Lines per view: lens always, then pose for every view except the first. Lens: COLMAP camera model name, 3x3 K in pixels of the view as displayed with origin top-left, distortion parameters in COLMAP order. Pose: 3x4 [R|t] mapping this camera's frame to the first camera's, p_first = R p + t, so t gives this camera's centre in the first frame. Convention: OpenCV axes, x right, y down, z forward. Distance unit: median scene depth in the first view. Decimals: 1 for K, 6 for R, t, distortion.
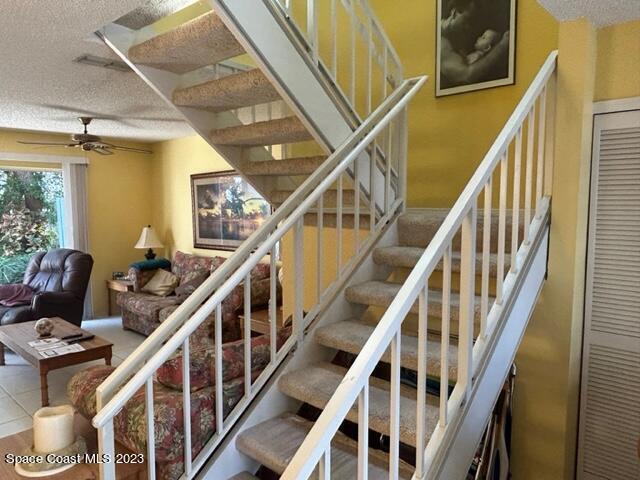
lens RADIAL K [[455.1, 0, 318.3], [0, 455.1, 243.0], [0, 0, 1]] dist [-0.001838, -0.011850]
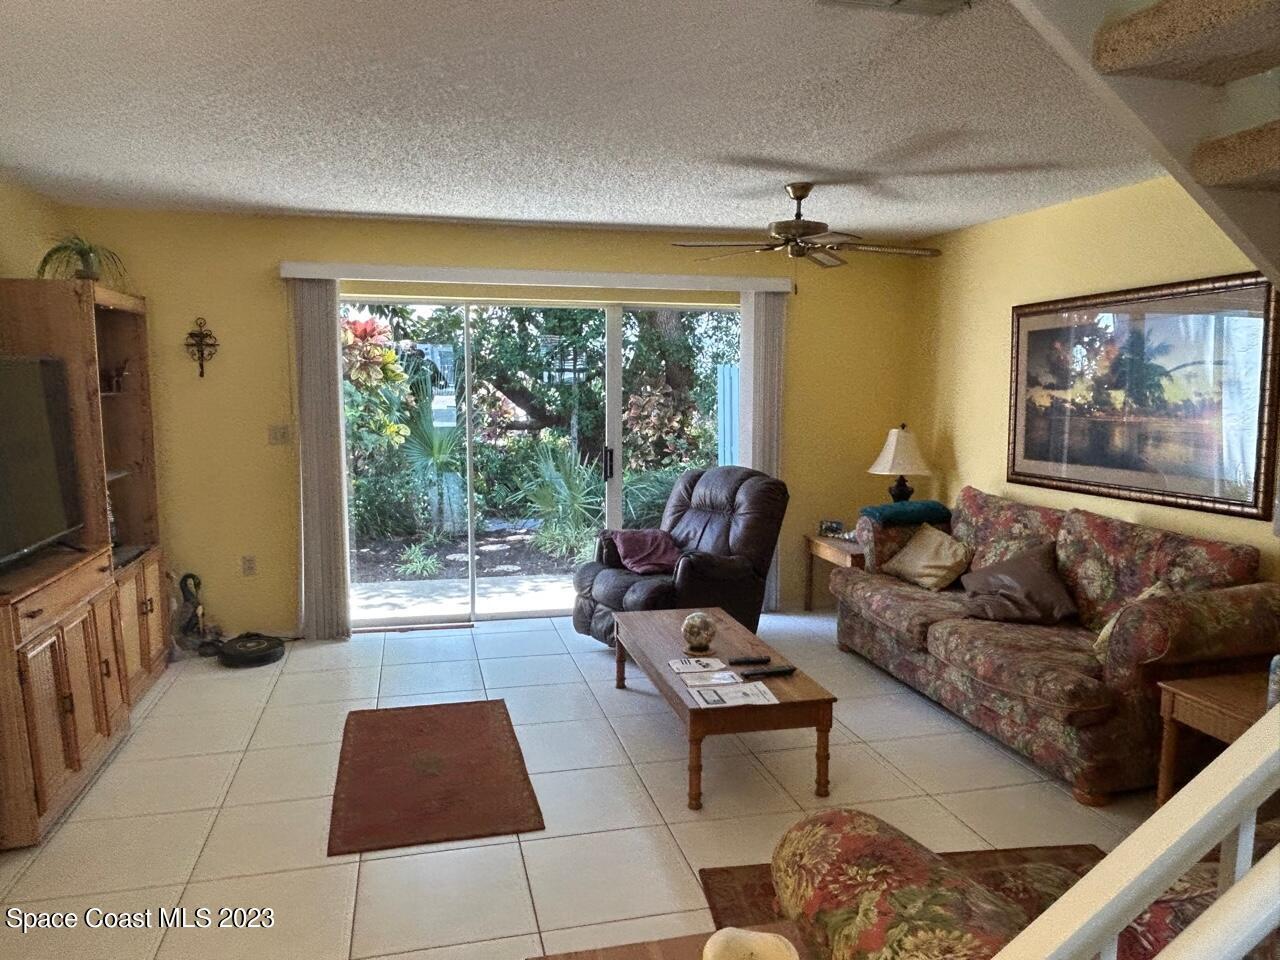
lens RADIAL K [[910.2, 0, 640.0], [0, 910.2, 482.8], [0, 0, 1]] dist [-0.001838, -0.011850]
pose [[0.829436, 0.069389, -0.554276, -0.098116], [-0.054634, 0.997575, 0.043128, -0.006439], [0.555924, -0.005489, 0.831215, 0.124187]]
